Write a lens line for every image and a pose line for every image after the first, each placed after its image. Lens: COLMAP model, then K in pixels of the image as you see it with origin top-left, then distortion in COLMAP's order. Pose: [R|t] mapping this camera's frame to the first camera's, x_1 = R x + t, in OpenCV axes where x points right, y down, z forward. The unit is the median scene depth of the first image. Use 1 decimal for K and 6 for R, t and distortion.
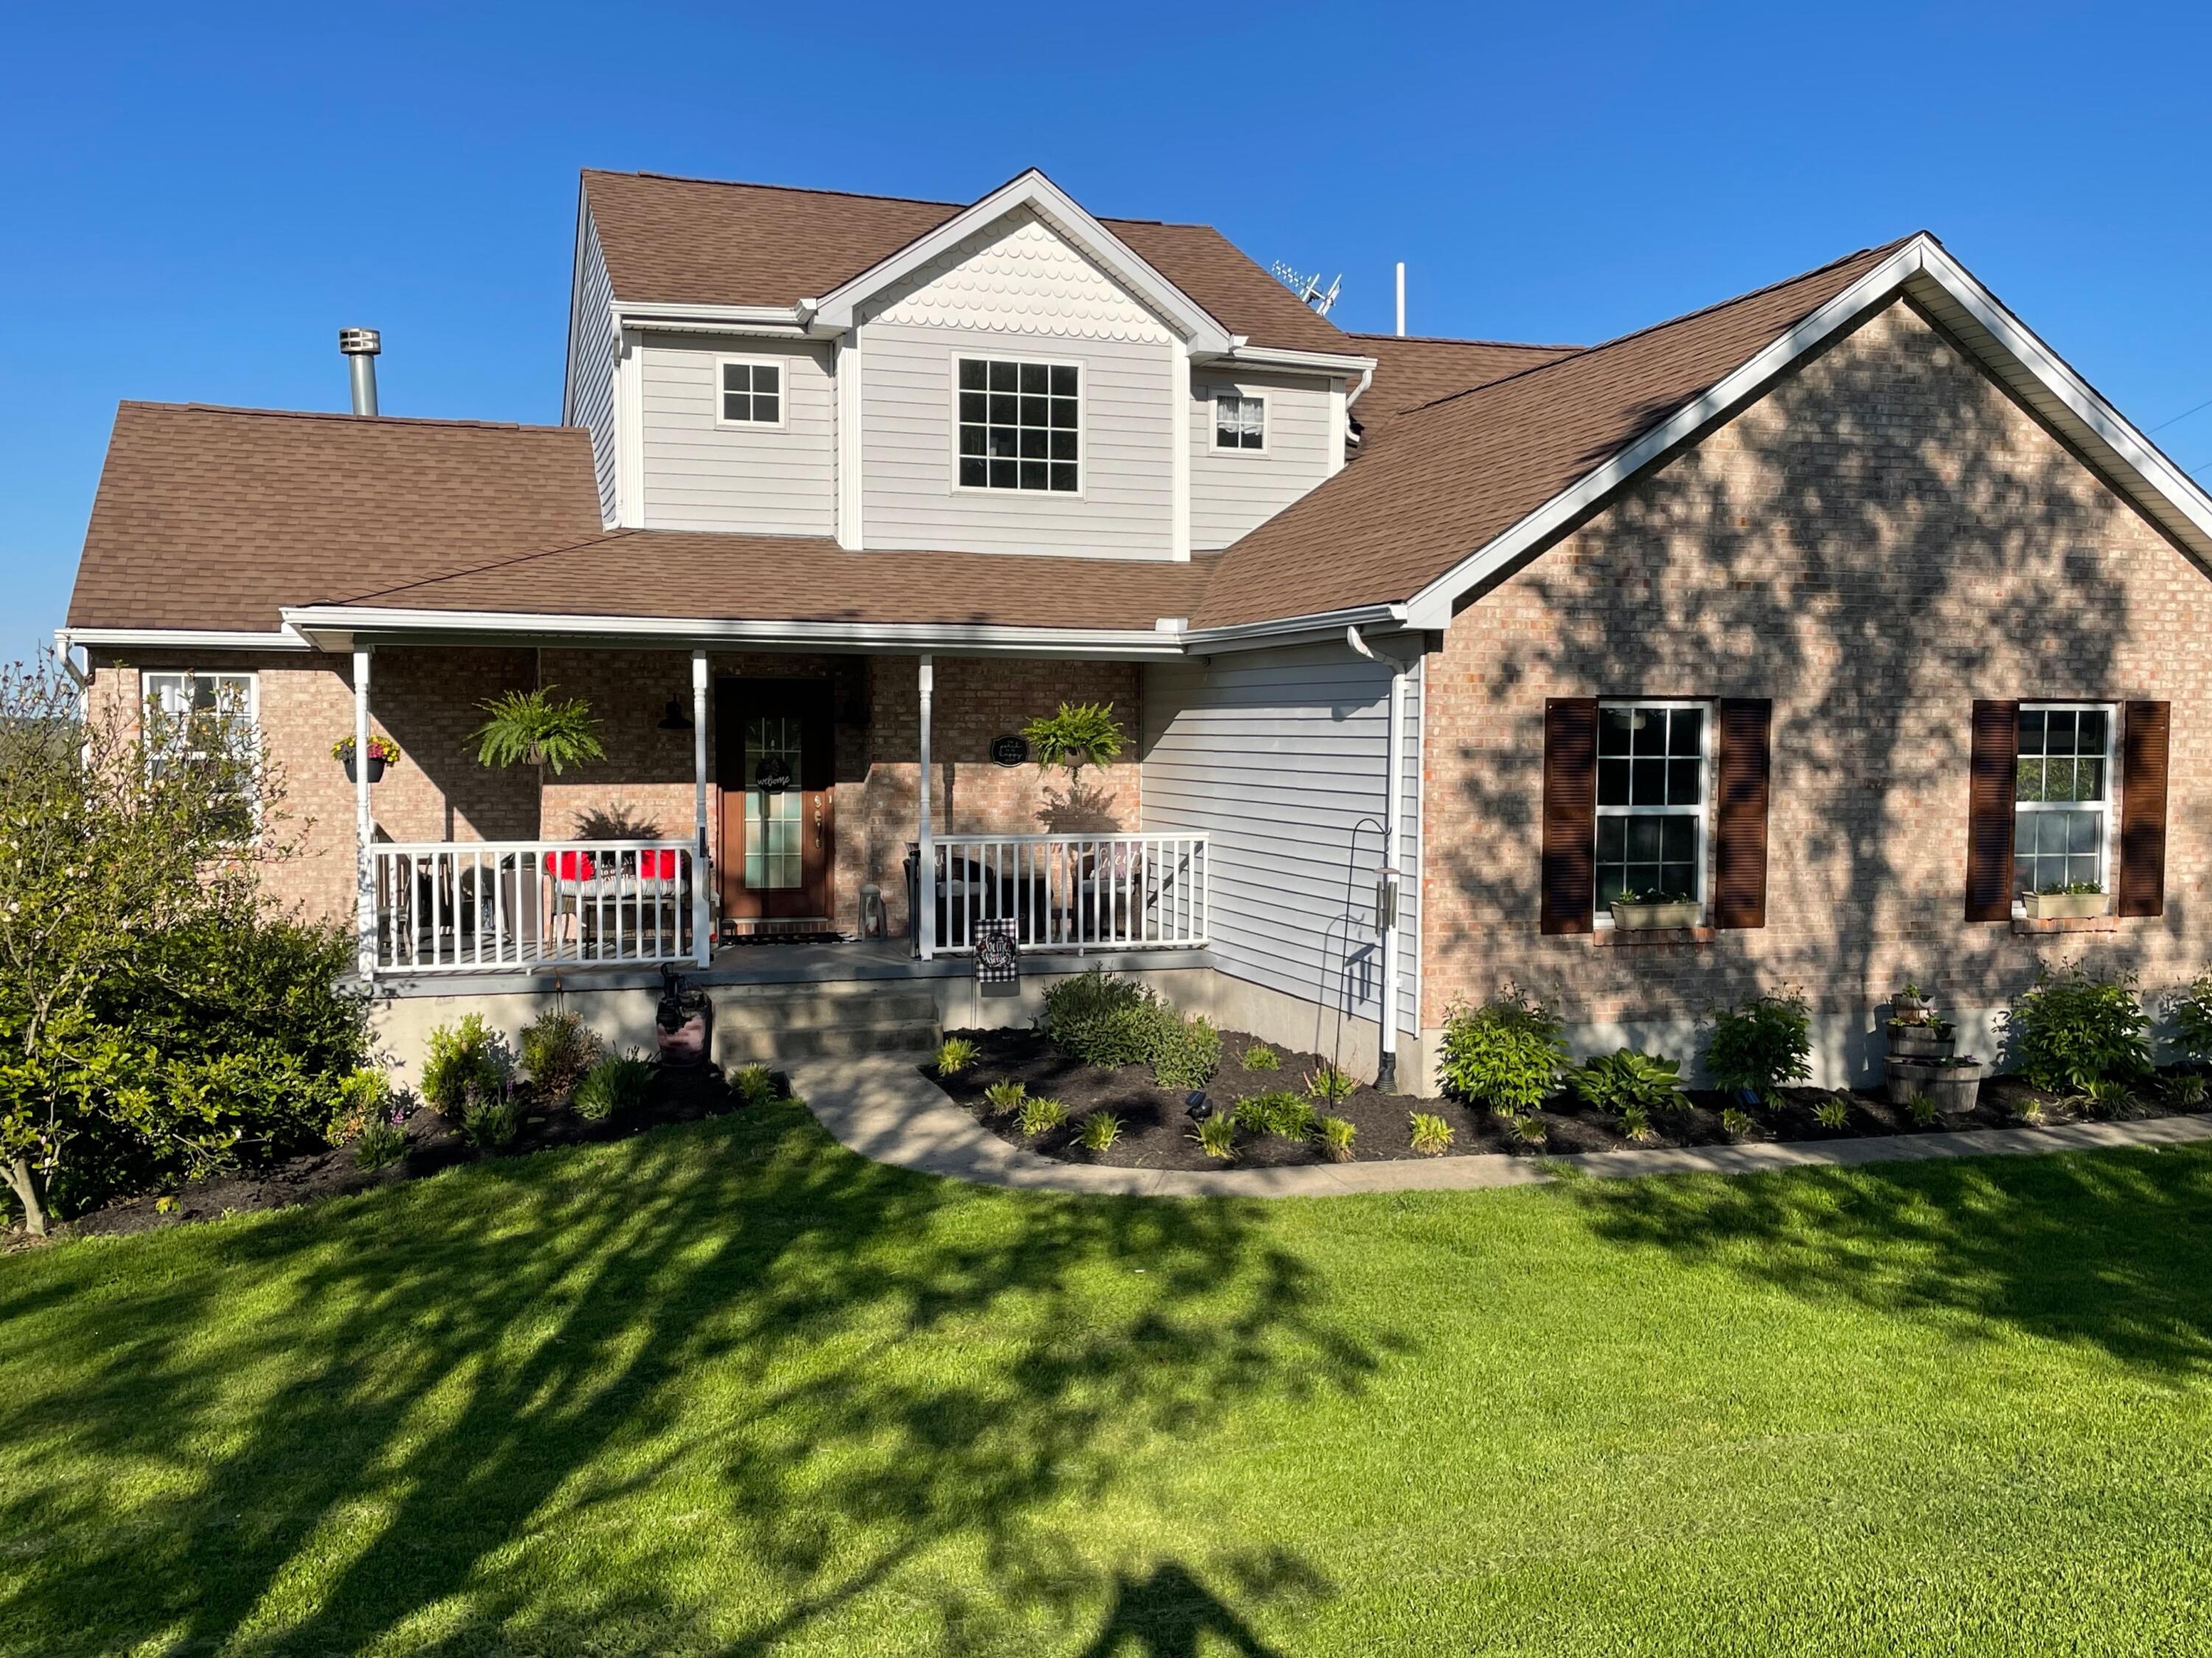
lens RADIAL K [[1978.5, 0, 1108.8], [0, 1978.5, 842.1], [0, 0, 1]] dist [-0.004173, -0.007342]
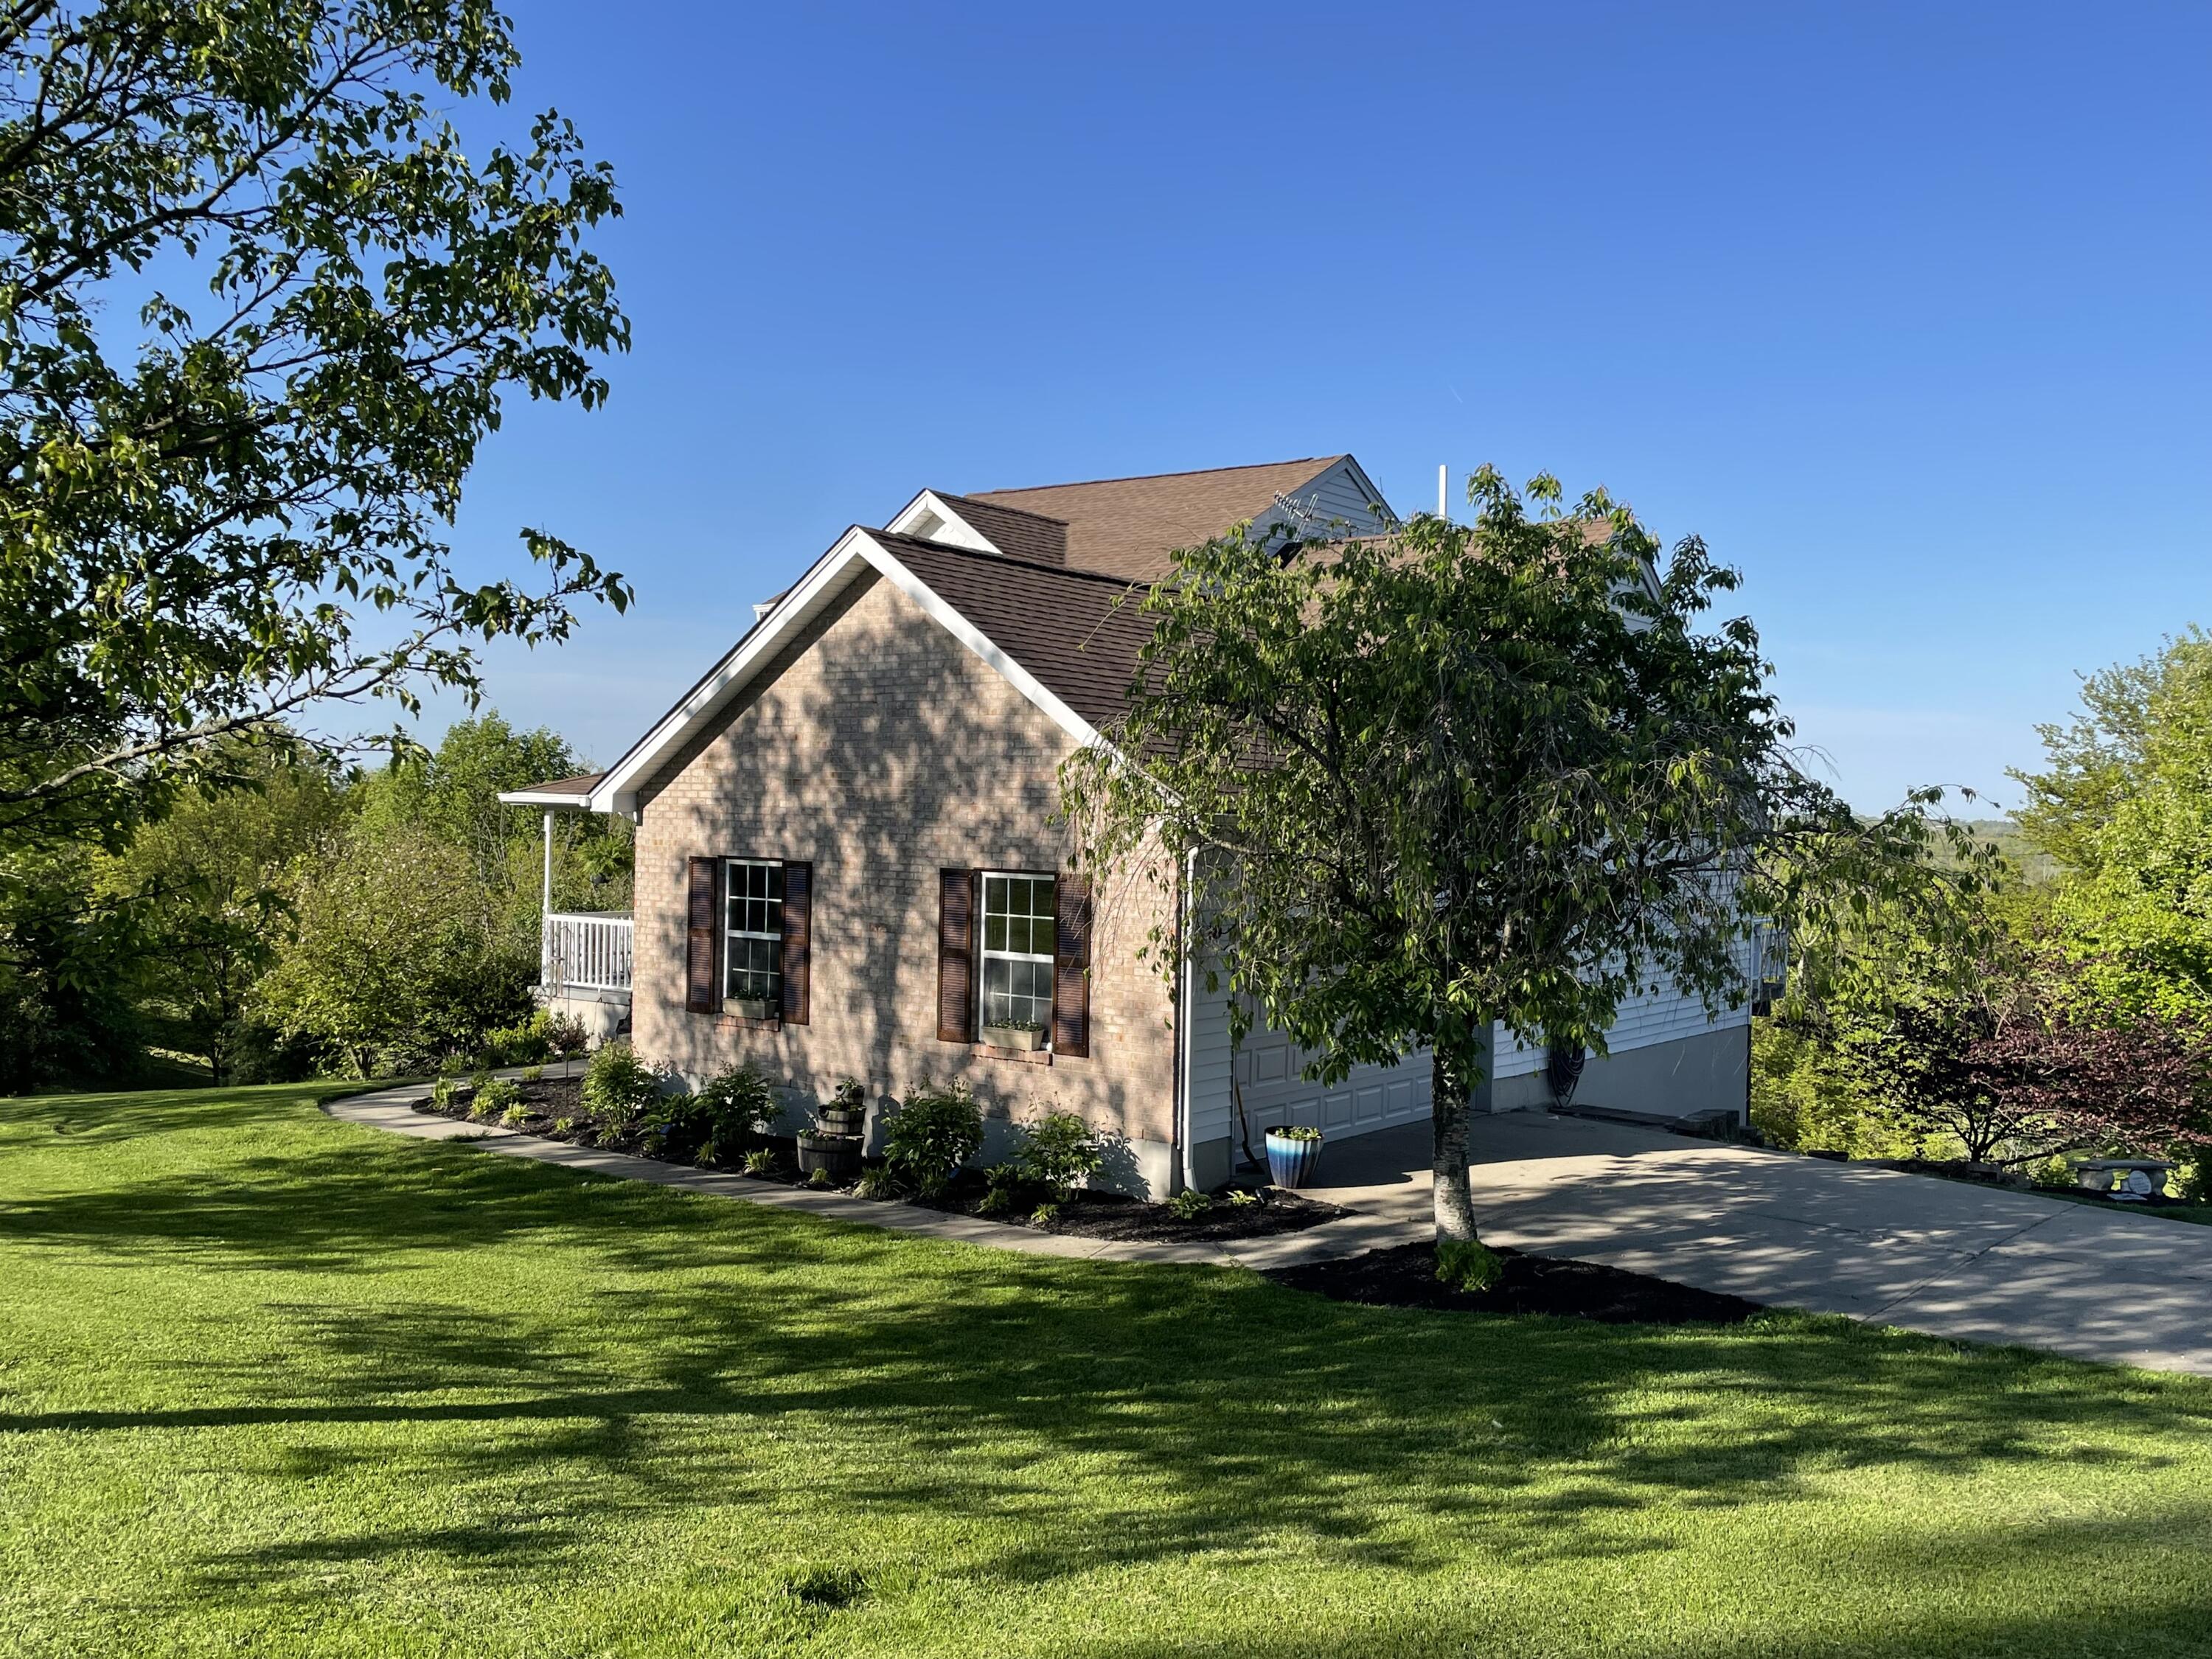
lens RADIAL K [[1960.6, 0, 1106.8], [0, 1960.6, 832.1], [0, 0, 1]] dist [0.050108, -0.027372]
pose [[0.882299, 0.025286, 0.470010, -0.125057], [0.026108, 0.994389, -0.102508, 0.029308], [-0.469965, 0.102714, 0.876689, -0.274698]]
